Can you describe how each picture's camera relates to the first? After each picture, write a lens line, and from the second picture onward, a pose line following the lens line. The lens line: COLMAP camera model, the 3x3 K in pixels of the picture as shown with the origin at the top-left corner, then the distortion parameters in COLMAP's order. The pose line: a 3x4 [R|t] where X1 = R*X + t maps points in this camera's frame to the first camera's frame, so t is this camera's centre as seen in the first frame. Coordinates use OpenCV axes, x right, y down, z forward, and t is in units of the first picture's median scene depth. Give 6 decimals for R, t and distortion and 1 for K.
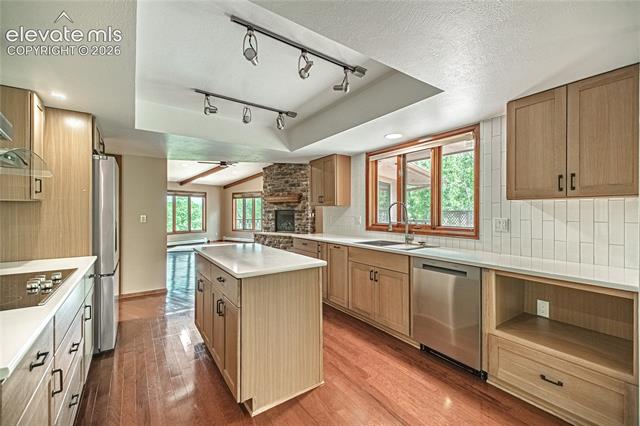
lens RADIAL K [[282.0, 0, 333.6], [0, 282.0, 212.4], [0, 0, 1]] dist [0.011992, -0.000145]
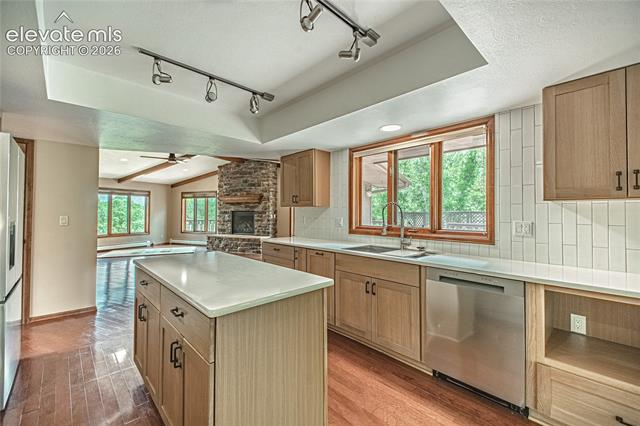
lens RADIAL K [[266.0, 0, 337.0], [0, 266.0, 210.1], [0, 0, 1]] dist [0.006380, -0.003662]
pose [[0.981935, 0.007071, 0.189087, -0.096433], [-0.004512, 0.999892, -0.013958, -0.000720], [-0.189165, 0.012852, 0.981861, 0.195519]]
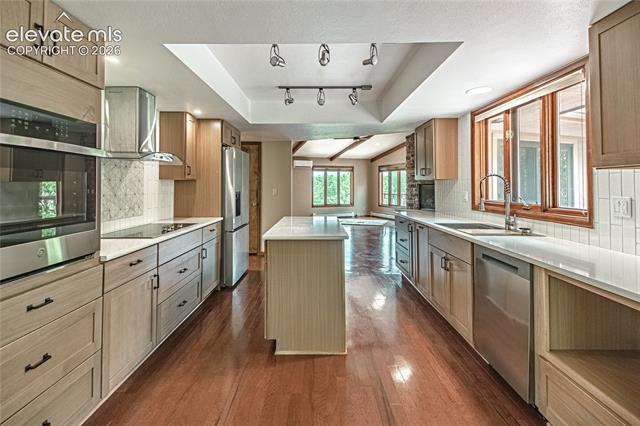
lens RADIAL K [[325.5, 0, 299.8], [0, 325.5, 177.0], [0, 0, 1]] dist [-0.001914, -0.000438]
pose [[0.782566, -0.017023, -0.622334, 0.365664], [-0.001073, 0.999588, -0.028692, -0.002170], [0.622566, 0.023121, 0.782226, -0.024714]]
